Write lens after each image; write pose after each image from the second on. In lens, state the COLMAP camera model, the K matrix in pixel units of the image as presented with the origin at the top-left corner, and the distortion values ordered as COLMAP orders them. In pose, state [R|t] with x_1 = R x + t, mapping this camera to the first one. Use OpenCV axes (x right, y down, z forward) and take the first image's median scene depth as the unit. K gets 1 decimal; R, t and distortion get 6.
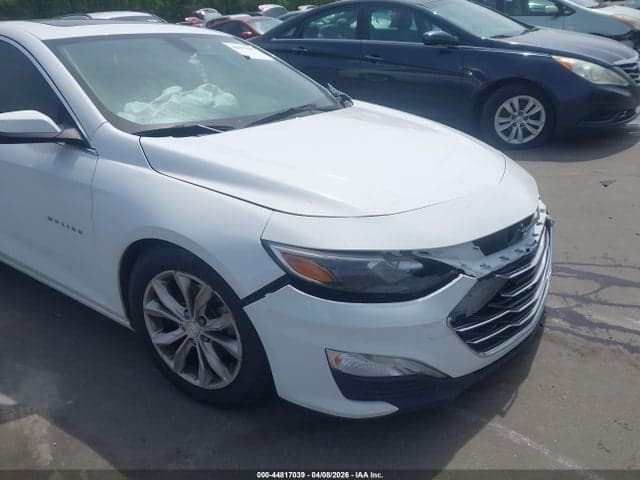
lens RADIAL K [[499.0, 0, 320.4], [0, 499.0, 239.4], [0, 0, 1]] dist [0.011344, -0.016367]
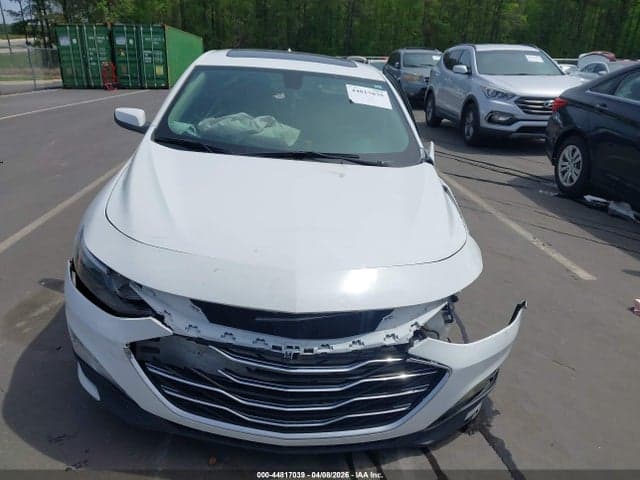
lens RADIAL K [[499.0, 0, 318.0], [0, 499.0, 234.8], [0, 0, 1]] dist [0.011344, -0.016367]
pose [[0.645527, 0.337529, -0.685105, 0.962056], [-0.373943, 0.921845, 0.101823, -0.273468], [0.665929, 0.190460, 0.721293, 0.343753]]
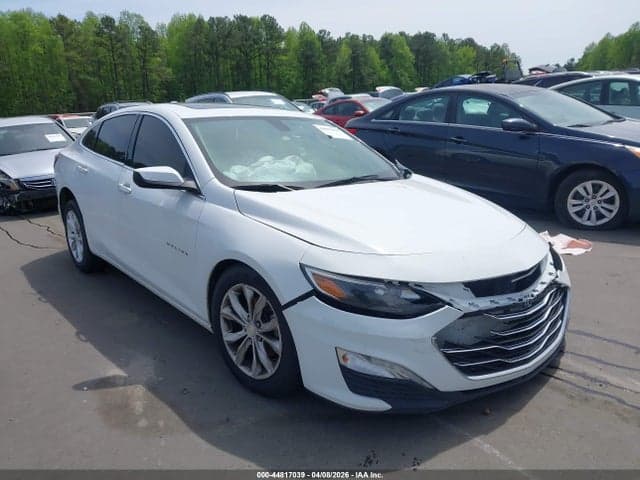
lens RADIAL K [[499.0, 0, 317.8], [0, 499.0, 242.5], [0, 0, 1]] dist [0.011344, -0.016367]
pose [[0.972649, 0.086572, -0.215545, 0.176624], [-0.114418, 0.986129, -0.120239, 0.081663], [0.202146, 0.141613, 0.969063, -0.283384]]
